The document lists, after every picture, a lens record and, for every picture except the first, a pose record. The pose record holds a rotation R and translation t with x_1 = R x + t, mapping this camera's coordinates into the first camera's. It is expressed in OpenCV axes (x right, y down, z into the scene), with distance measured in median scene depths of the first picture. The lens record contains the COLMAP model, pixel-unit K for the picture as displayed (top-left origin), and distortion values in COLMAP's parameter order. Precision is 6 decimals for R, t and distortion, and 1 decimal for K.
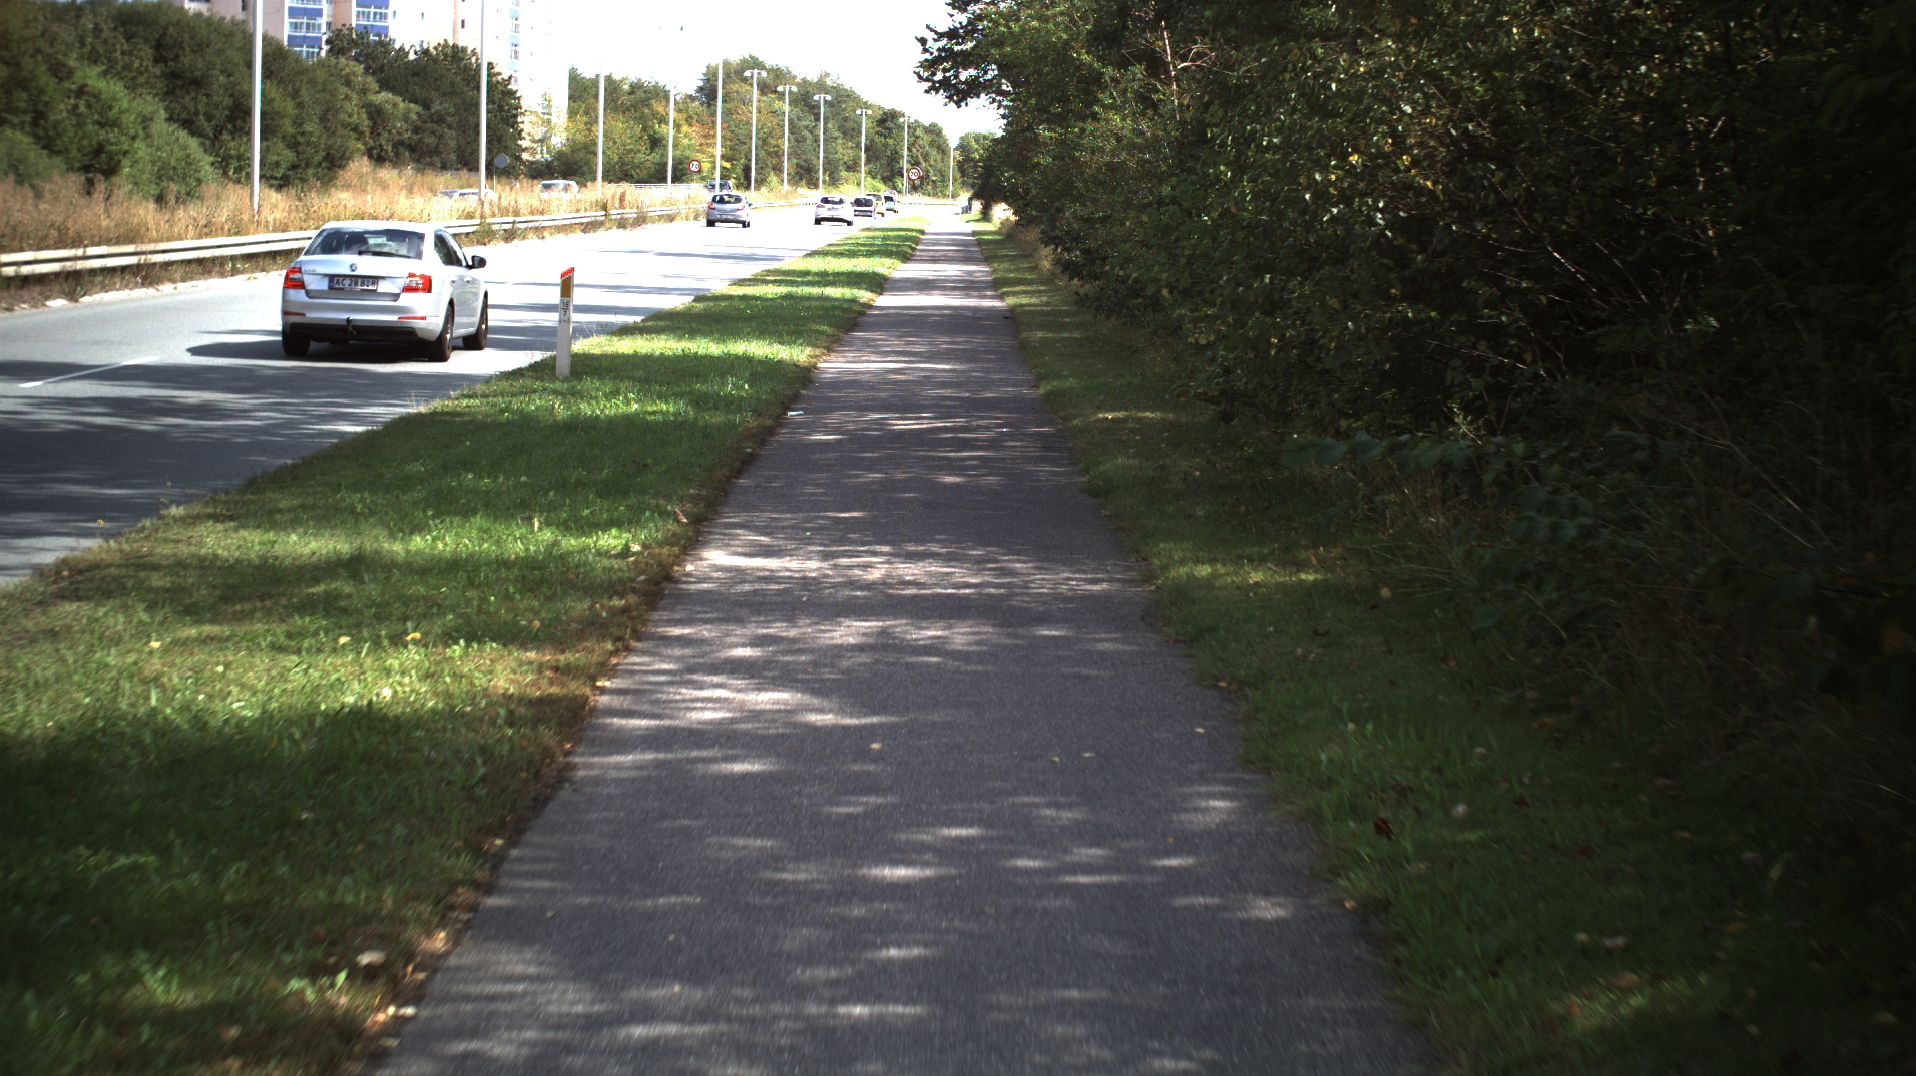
lens RADIAL K [[3414.1, 0, 958.0], [0, 3414.1, 538.0], [0, 0, 1]] dist [-0.288164, 0.289112]
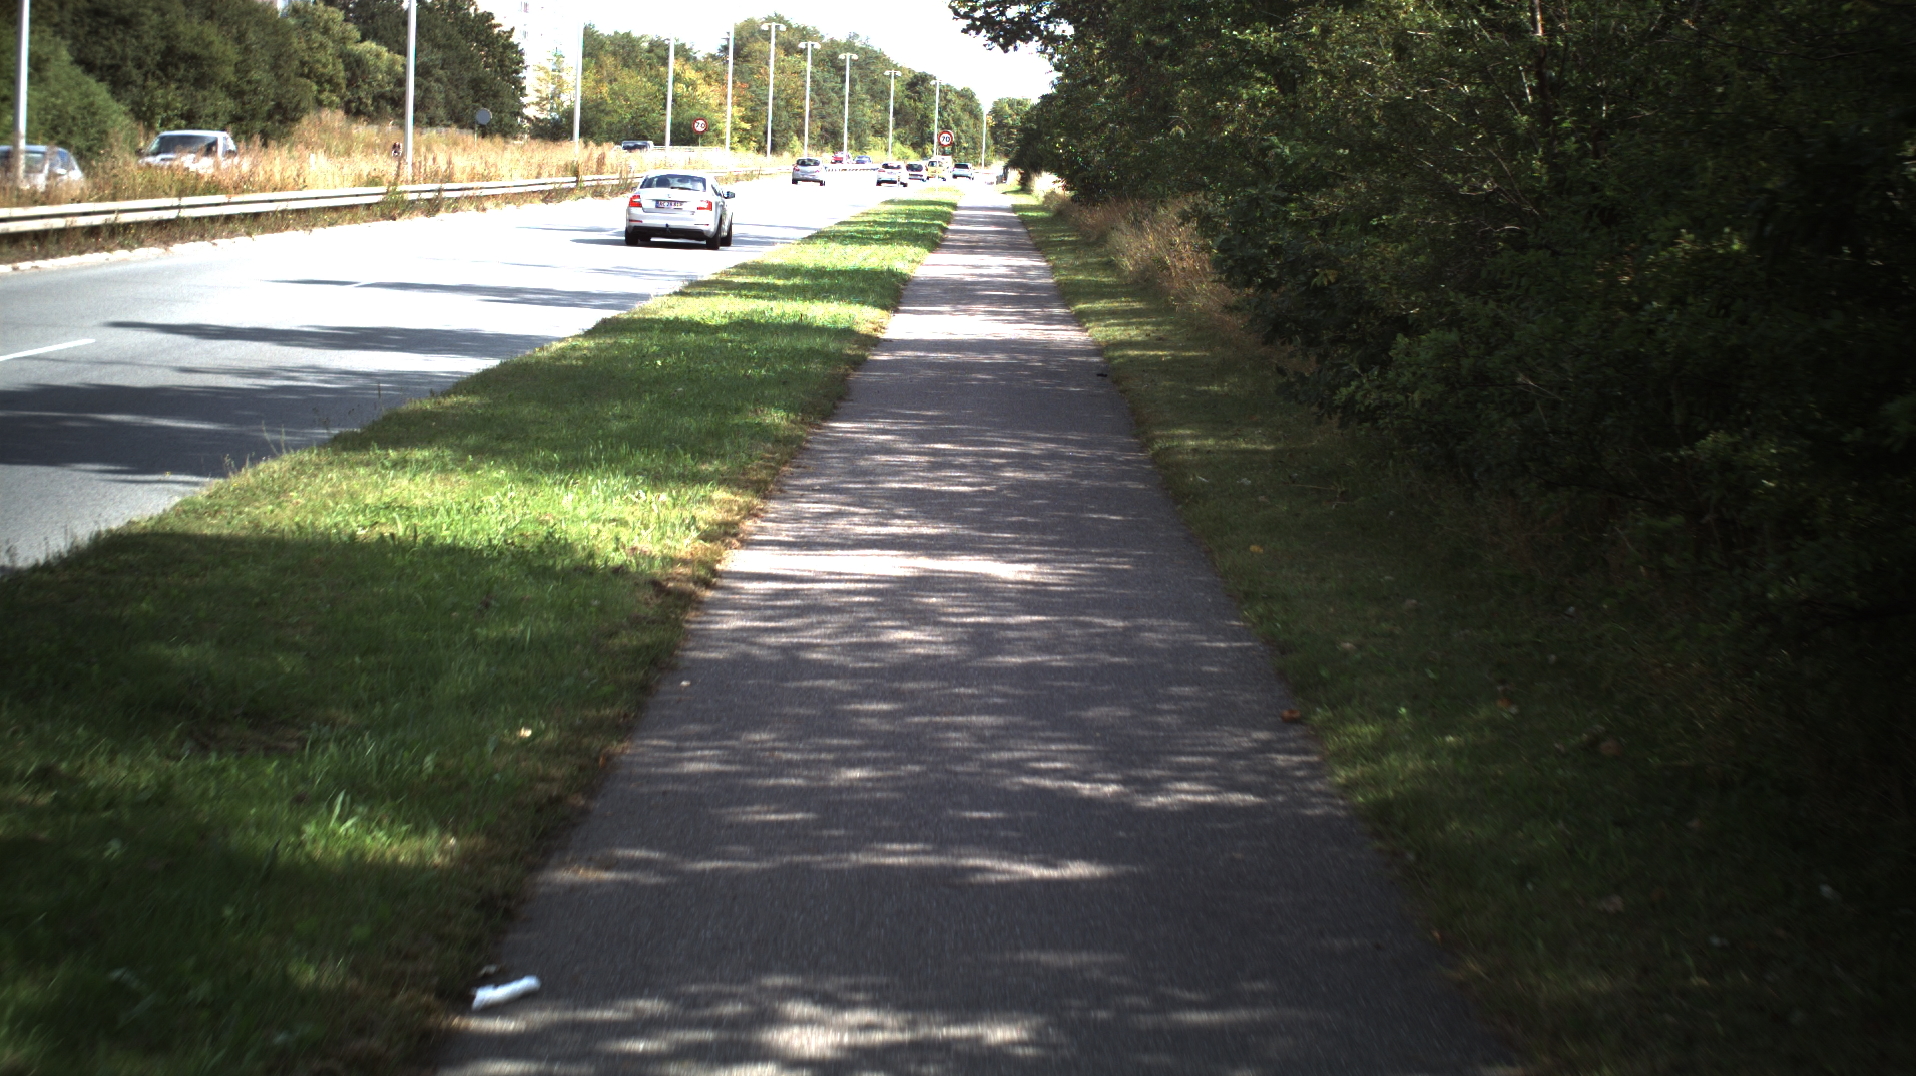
lens RADIAL K [[3414.1, 0, 958.0], [0, 3414.1, 538.0], [0, 0, 1]] dist [-0.288164, 0.289112]
pose [[0.999848, 0.015875, -0.007145, -0.003283], [-0.015807, 0.999830, 0.009536, -0.019807], [0.007295, -0.009422, 0.999929, 0.194522]]
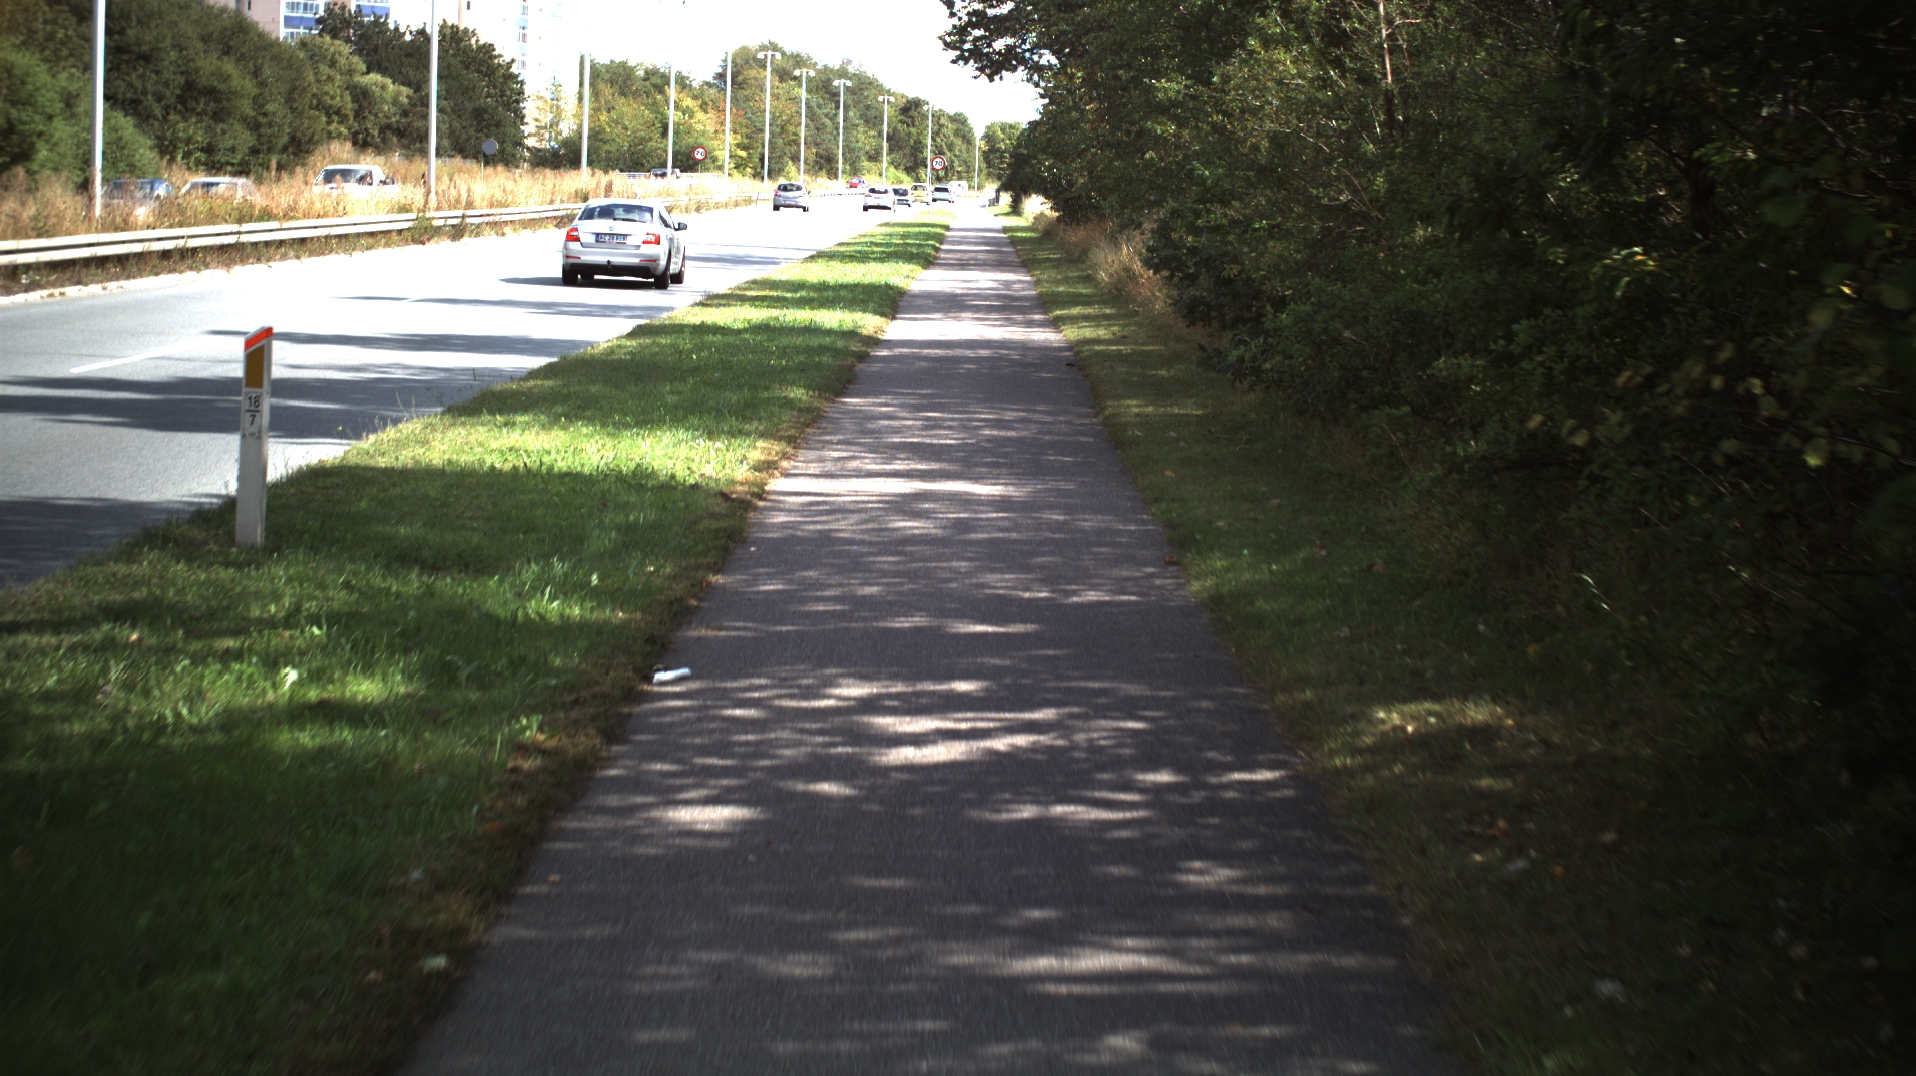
lens RADIAL K [[3414.1, 0, 958.0], [0, 3414.1, 538.0], [0, 0, 1]] dist [-0.288164, 0.289112]
pose [[0.999962, 0.005806, -0.006426, -0.001304], [-0.005790, 0.999980, 0.002599, -0.009873], [0.006441, -0.002561, 0.999976, 0.097414]]
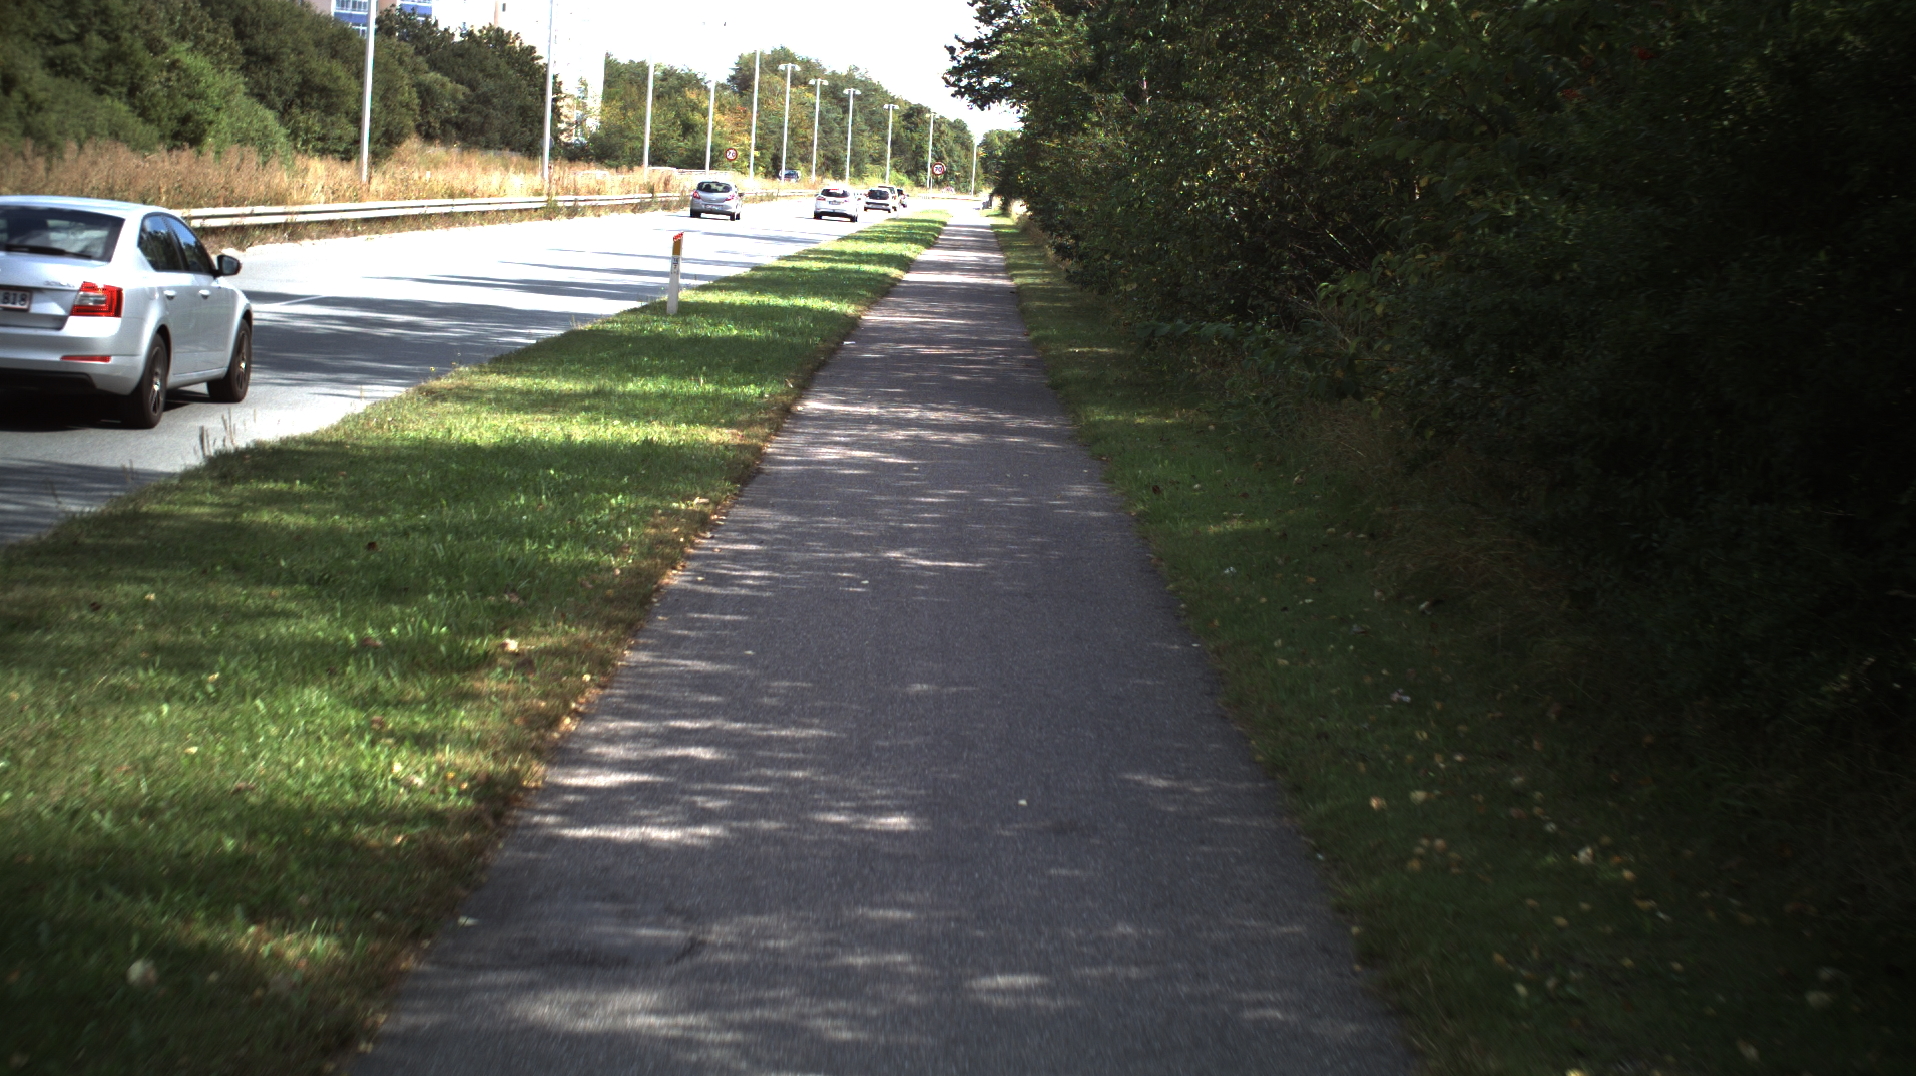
lens RADIAL K [[3414.1, 0, 958.0], [0, 3414.1, 538.0], [0, 0, 1]] dist [-0.288164, 0.289112]
pose [[0.999350, 0.035940, -0.002954, 0.000486], [-0.035936, 0.999353, 0.001340, 0.006731], [0.003000, -0.001233, 0.999995, -0.065132]]
